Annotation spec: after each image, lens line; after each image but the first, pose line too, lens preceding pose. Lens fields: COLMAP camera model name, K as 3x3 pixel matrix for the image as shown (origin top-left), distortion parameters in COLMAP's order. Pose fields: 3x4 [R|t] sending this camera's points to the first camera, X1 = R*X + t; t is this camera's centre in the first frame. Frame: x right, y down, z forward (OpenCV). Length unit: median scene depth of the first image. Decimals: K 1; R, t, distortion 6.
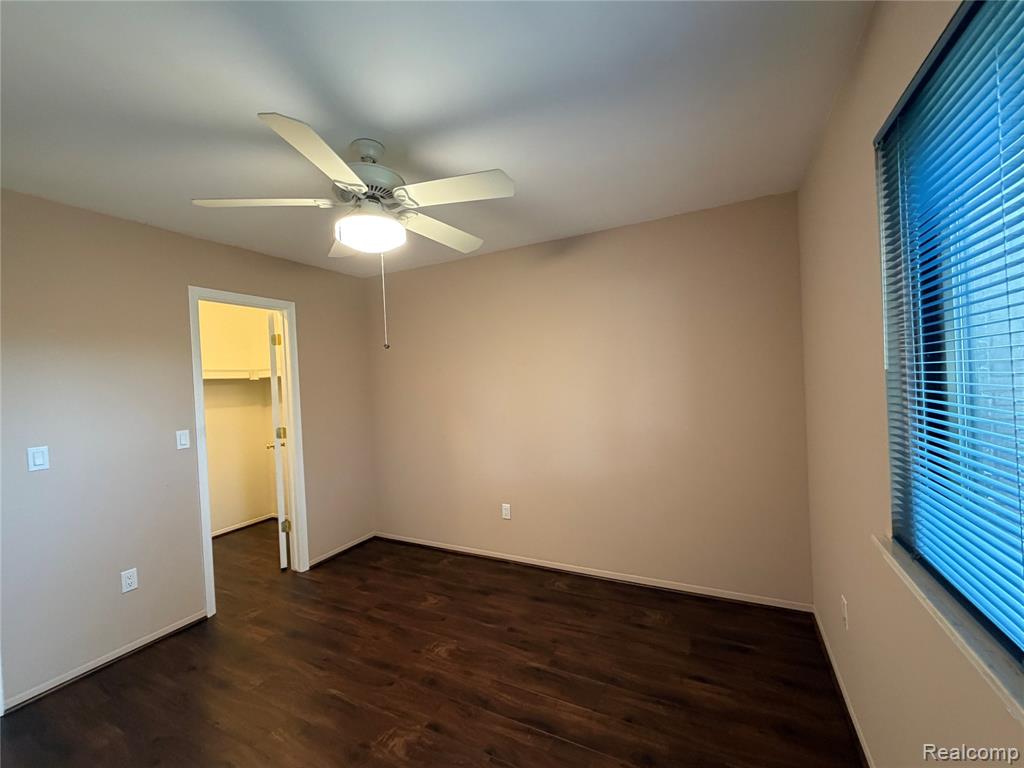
lens RADIAL K [[418.1, 0, 513.3], [0, 418.1, 386.1], [0, 0, 1]] dist [0.001818, -0.000098]
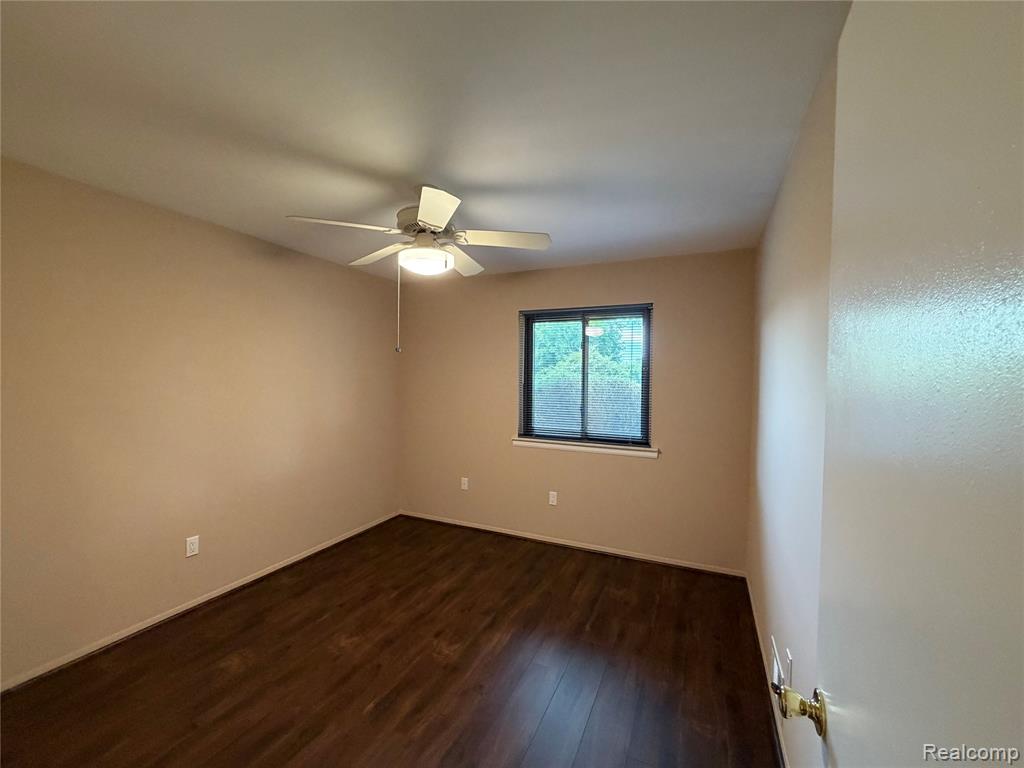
lens RADIAL K [[418.1, 0, 508.9], [0, 418.1, 381.0], [0, 0, 1]] dist [0.001818, -0.000098]
pose [[-0.031266, 0.031570, 0.999012, -1.376526], [0.002856, 0.999500, -0.031496, 0.023124], [-0.999507, 0.001869, -0.031341, 0.698065]]
